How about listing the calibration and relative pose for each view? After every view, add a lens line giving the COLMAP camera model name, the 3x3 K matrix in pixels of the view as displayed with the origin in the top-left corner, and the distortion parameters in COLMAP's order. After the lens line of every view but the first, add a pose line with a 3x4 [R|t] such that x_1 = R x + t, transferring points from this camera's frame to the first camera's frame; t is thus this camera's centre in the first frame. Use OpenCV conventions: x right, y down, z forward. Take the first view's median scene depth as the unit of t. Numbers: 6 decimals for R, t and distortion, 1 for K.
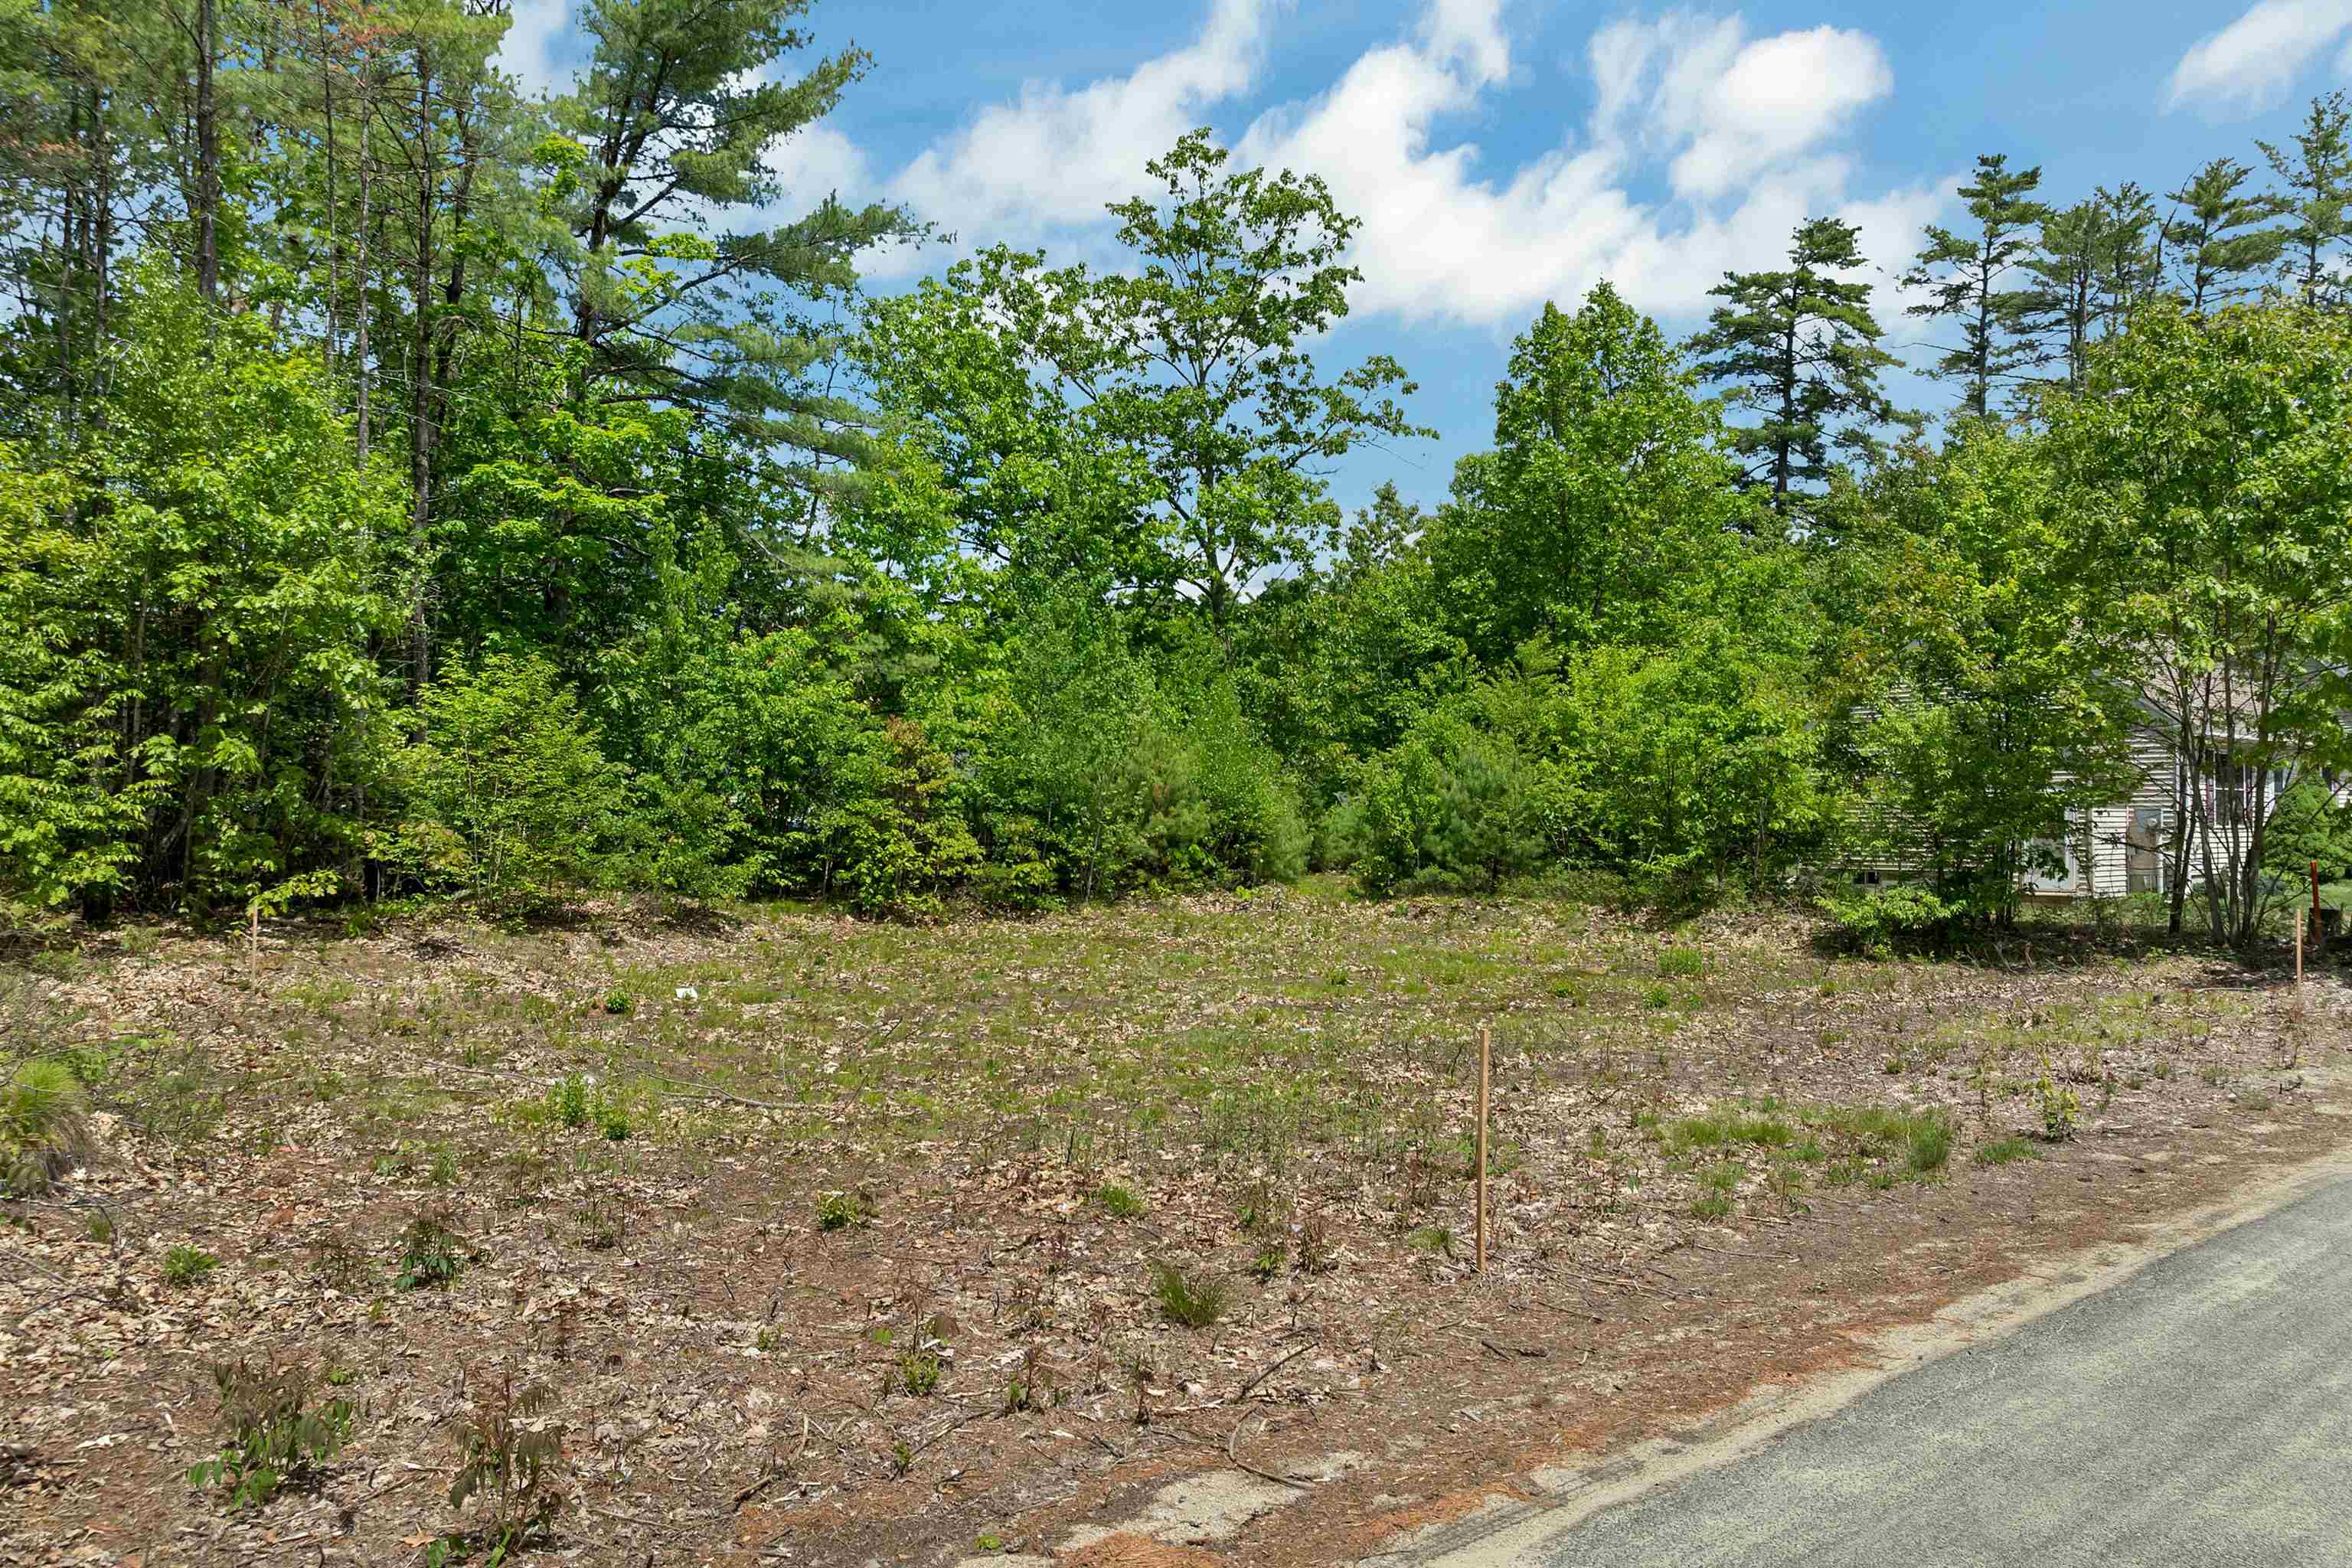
lens RADIAL K [[1687.5, 0, 1181.0], [0, 1687.5, 768.9], [0, 0, 1]] dist [-0.036077, -0.002471]
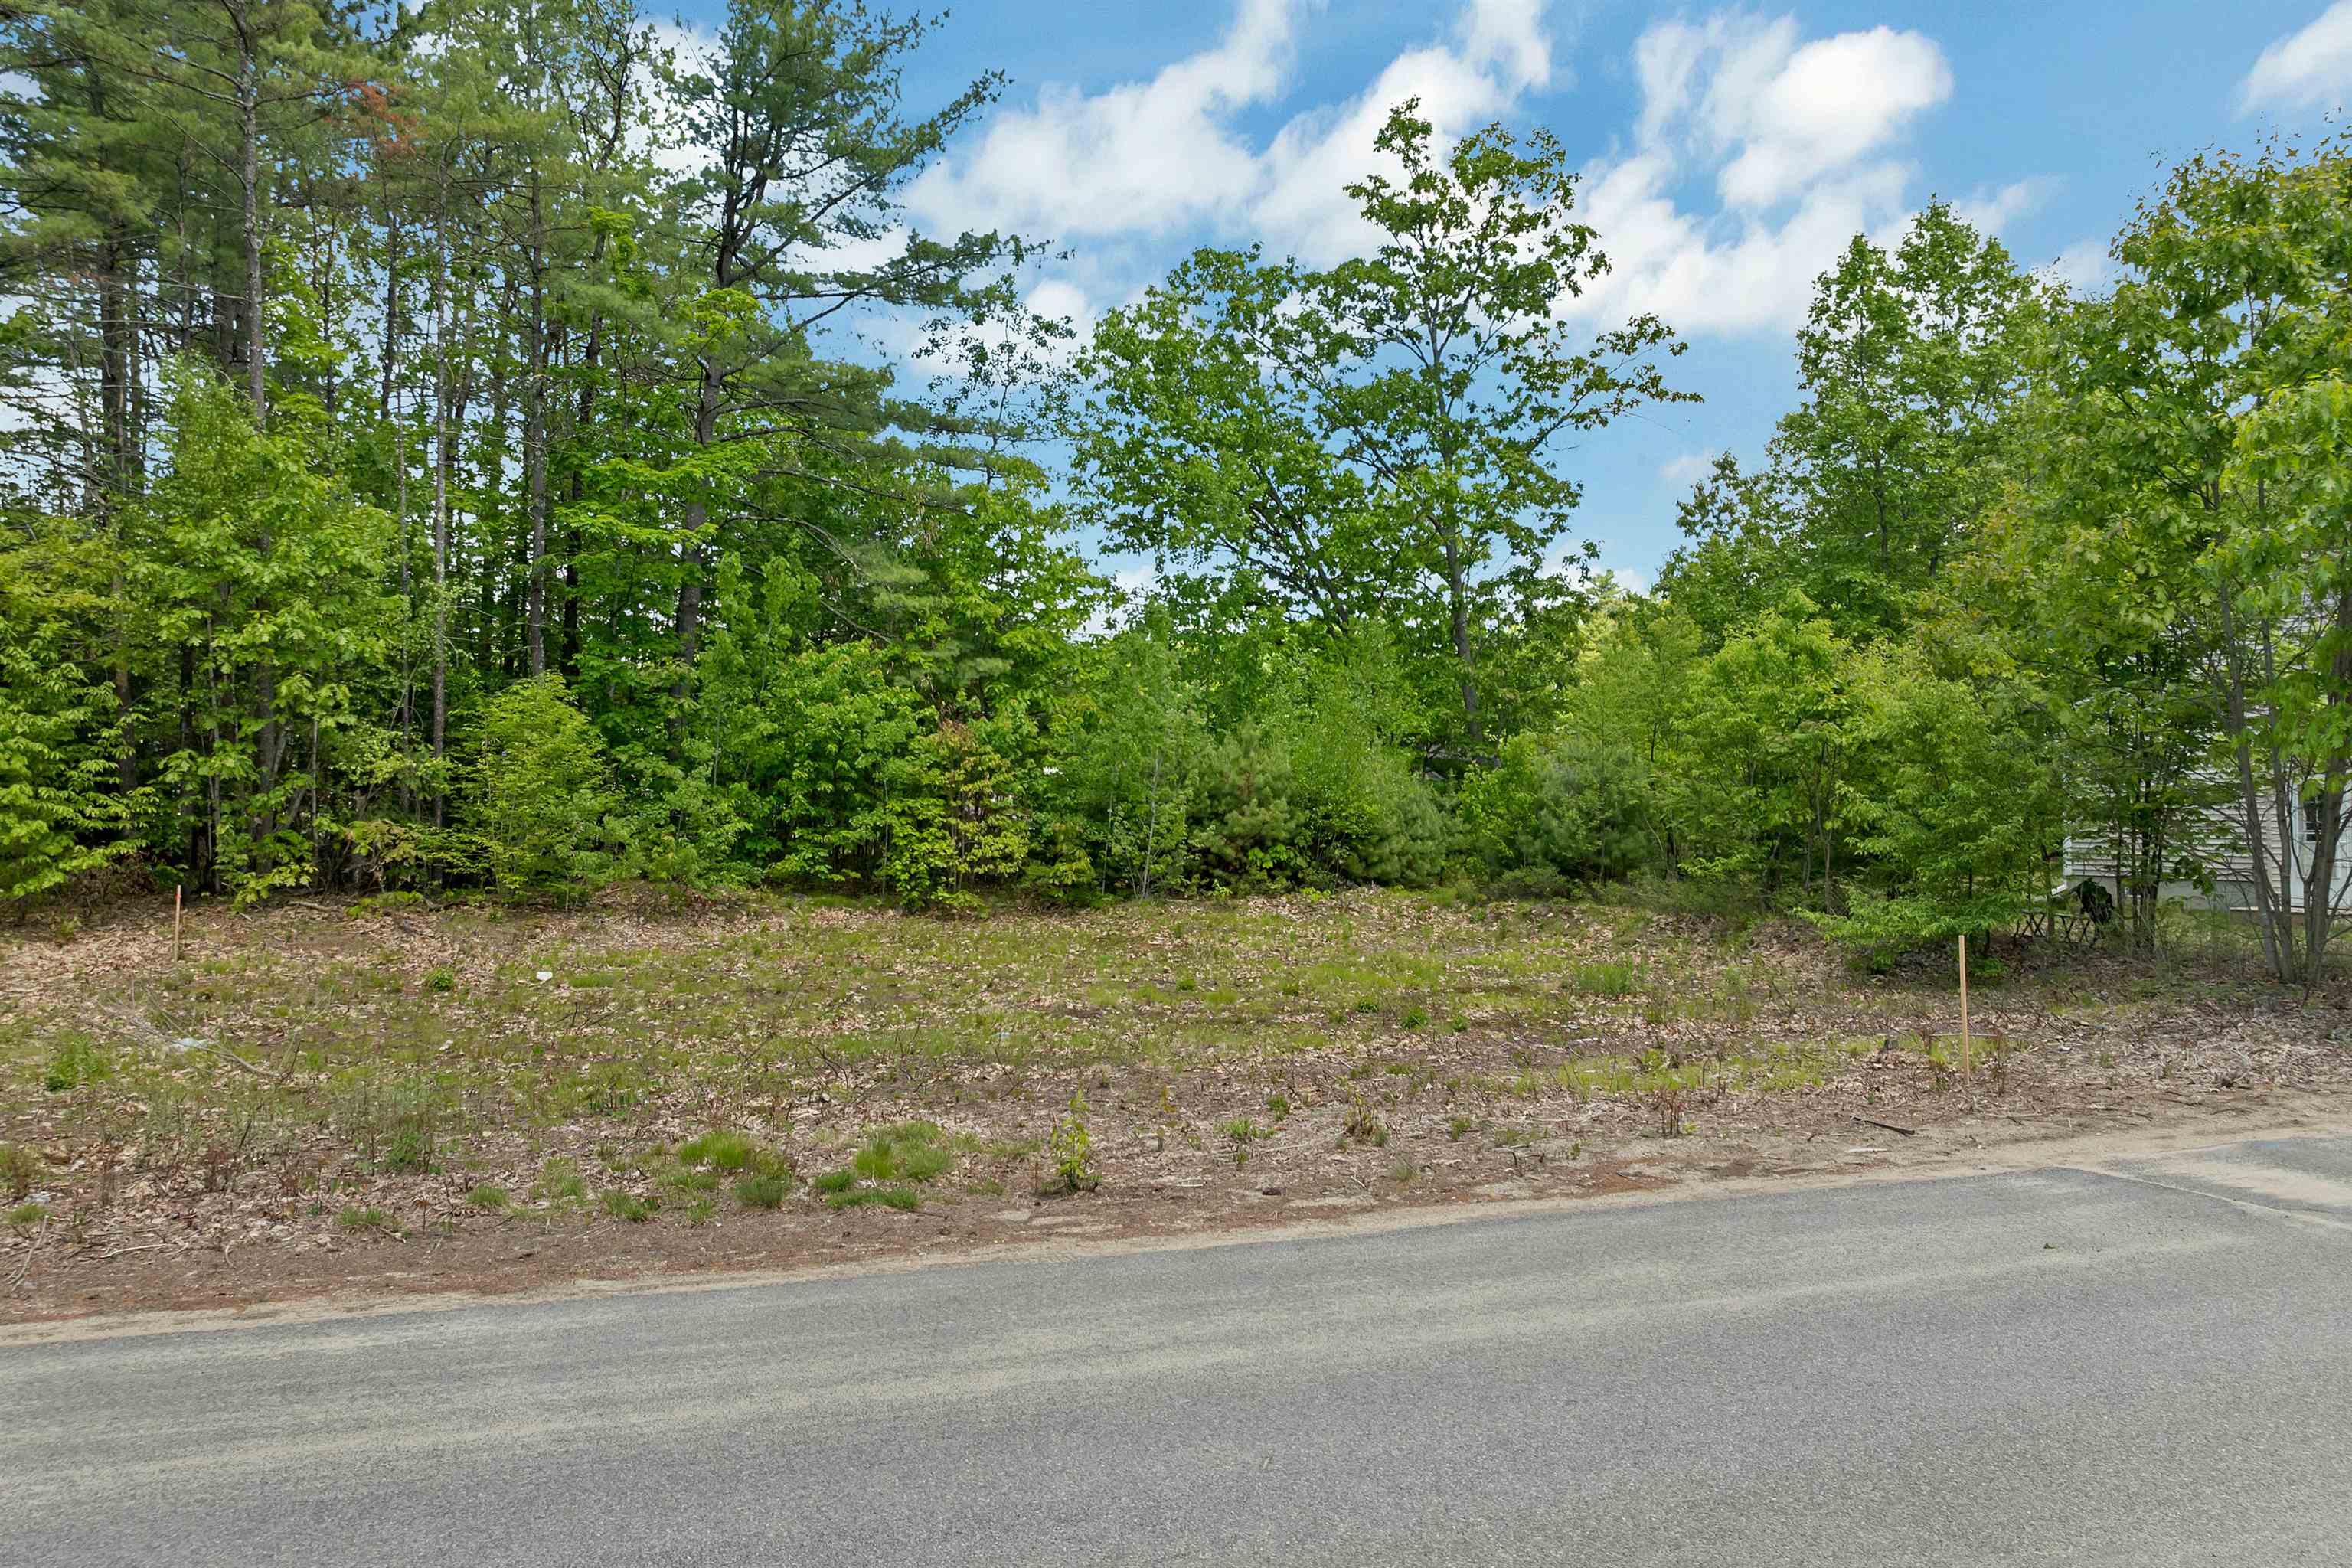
lens RADIAL K [[1687.5, 0, 1181.0], [0, 1687.5, 768.9], [0, 0, 1]] dist [-0.036077, -0.002471]
pose [[0.933147, -0.013231, -0.359250, 0.333087], [0.012633, 0.999912, -0.004011, 0.004957], [0.359272, -0.000795, 0.933233, 0.078102]]
